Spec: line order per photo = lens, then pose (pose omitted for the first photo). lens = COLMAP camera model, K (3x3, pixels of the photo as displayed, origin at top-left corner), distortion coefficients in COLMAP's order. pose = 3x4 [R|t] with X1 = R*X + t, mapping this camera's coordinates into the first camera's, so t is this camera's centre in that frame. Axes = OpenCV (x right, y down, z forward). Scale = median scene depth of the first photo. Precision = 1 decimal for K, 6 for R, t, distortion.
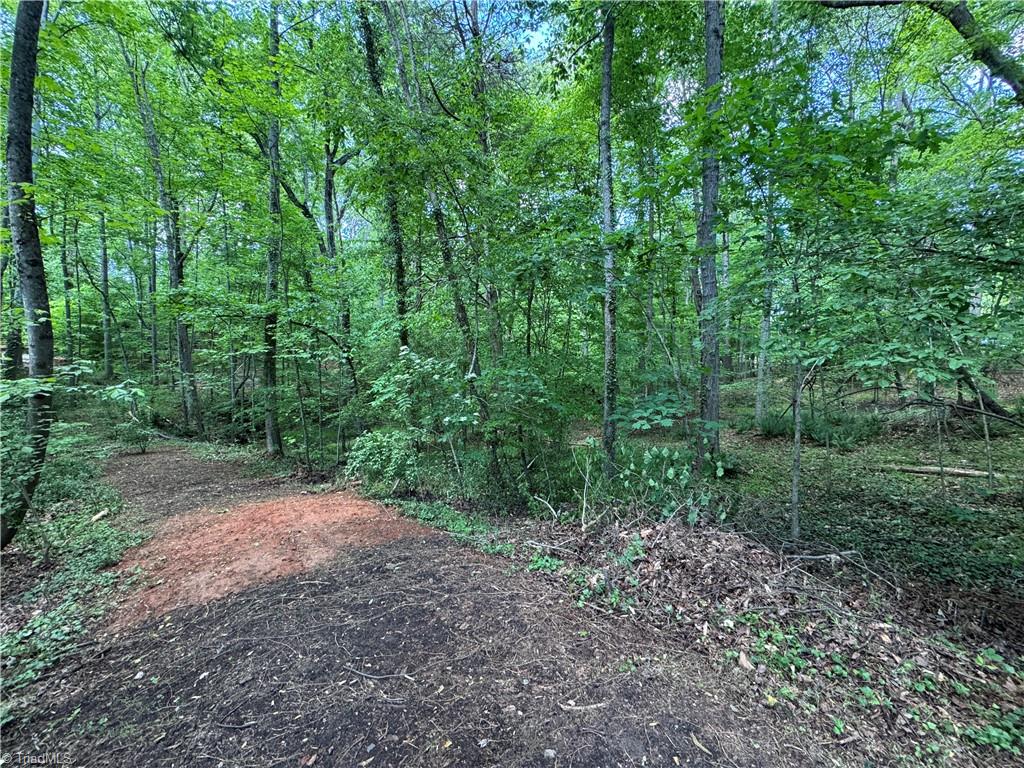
lens RADIAL K [[407.6, 0, 513.6], [0, 407.6, 381.6], [0, 0, 1]] dist [-0.001730, -0.000336]
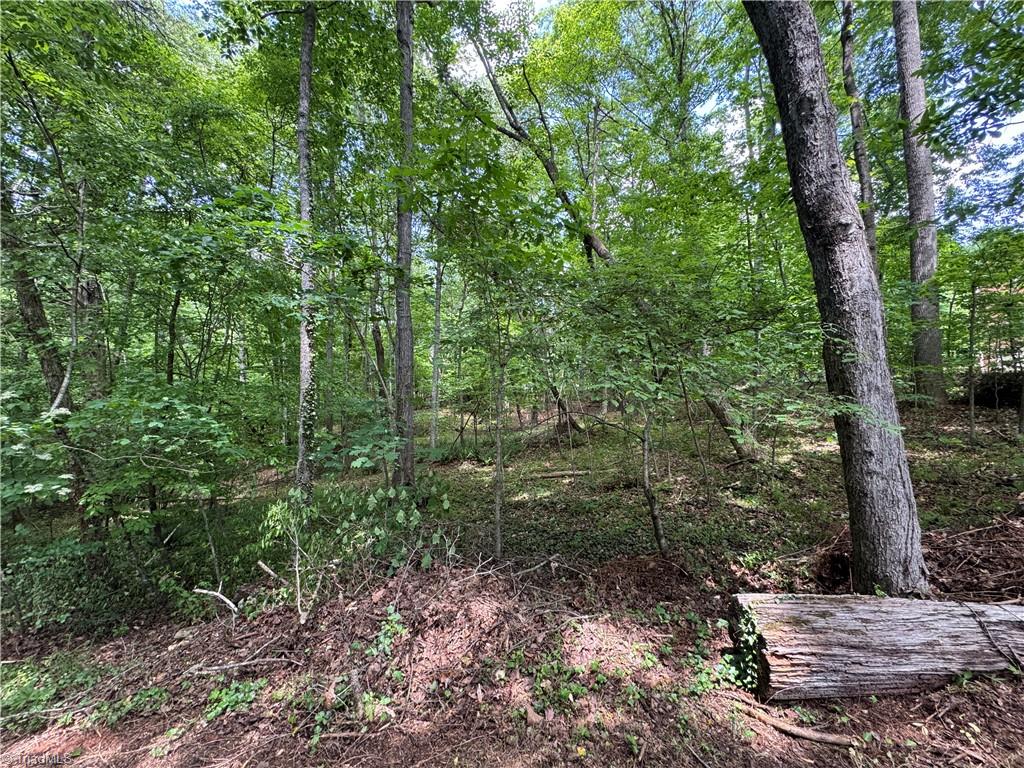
lens RADIAL K [[407.6, 0, 513.6], [0, 407.6, 381.6], [0, 0, 1]] dist [-0.001730, -0.000336]
pose [[0.716612, 0.030339, 0.696812, -0.064520], [0.027520, 0.997046, -0.071713, 0.002823], [-0.696929, 0.070566, 0.713660, 0.170503]]
